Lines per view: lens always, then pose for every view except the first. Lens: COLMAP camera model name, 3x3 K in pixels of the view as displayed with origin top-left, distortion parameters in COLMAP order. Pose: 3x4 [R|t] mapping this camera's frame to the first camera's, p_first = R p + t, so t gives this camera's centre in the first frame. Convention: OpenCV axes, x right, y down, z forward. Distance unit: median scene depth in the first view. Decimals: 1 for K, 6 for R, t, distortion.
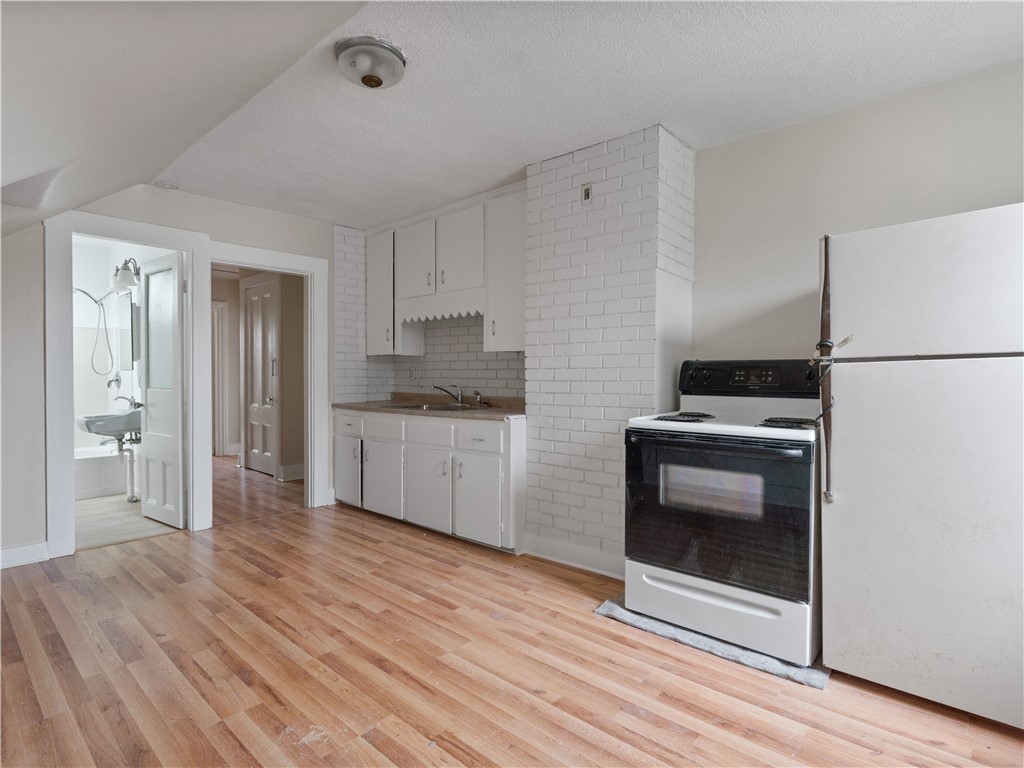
lens RADIAL K [[519.1, 0, 519.8], [0, 519.1, 385.4], [0, 0, 1]] dist [-0.014664, 0.005120]
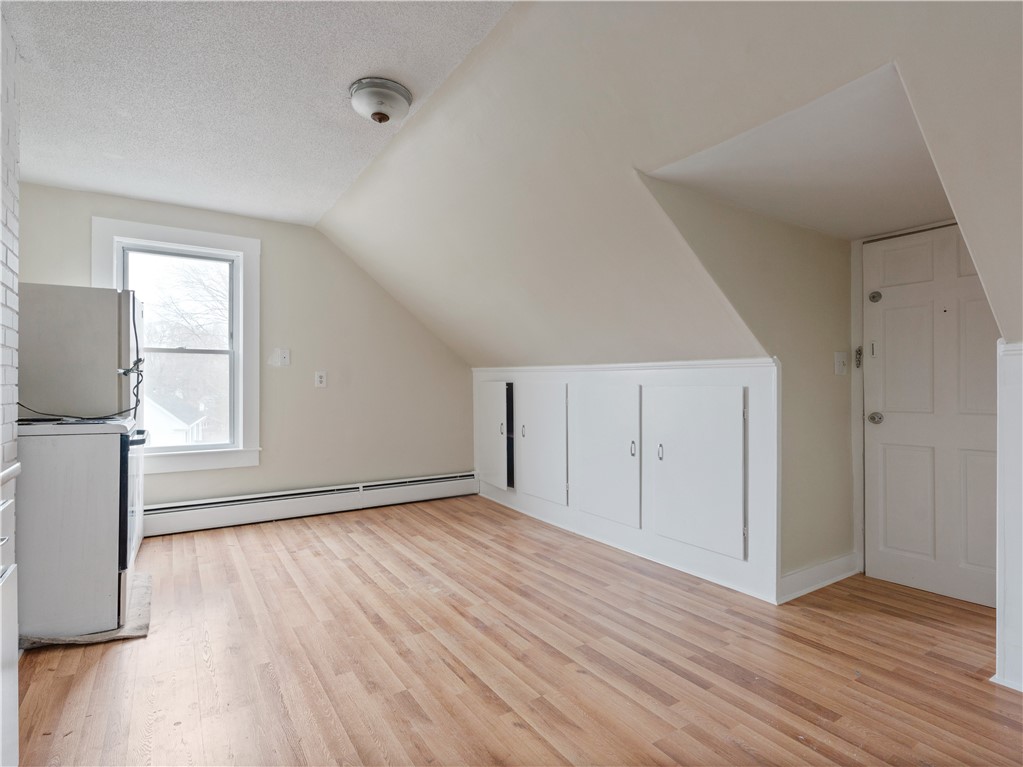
lens RADIAL K [[518.6, 0, 510.0], [0, 518.6, 384.1], [0, 0, 1]] dist [-0.014664, 0.005120]
pose [[-0.959690, -0.009851, 0.280888, -0.711502], [-0.007854, 0.999935, 0.008233, -0.023685], [-0.280951, 0.005695, -0.959705, 1.638576]]
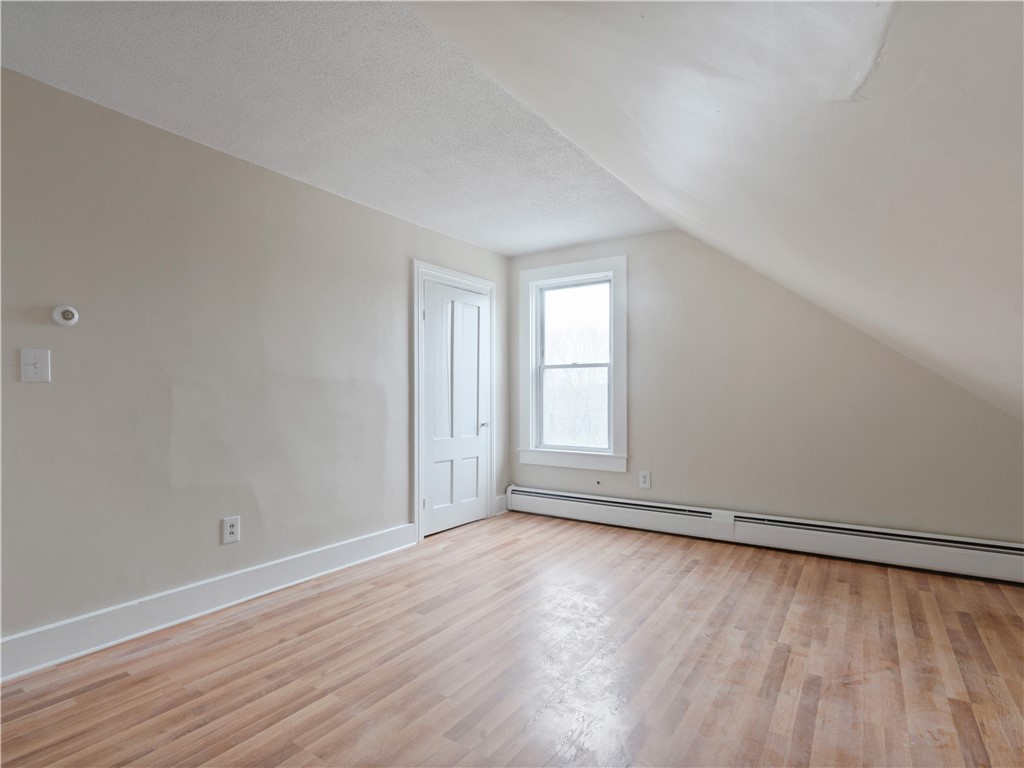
lens RADIAL K [[519.1, 0, 507.5], [0, 519.1, 392.1], [0, 0, 1]] dist [-0.014664, 0.005120]
pose [[-0.111741, -0.002450, 0.993734, -1.140658], [0.004961, 0.999983, 0.003023, -0.015732], [-0.993725, 0.005267, -0.111727, 0.863522]]
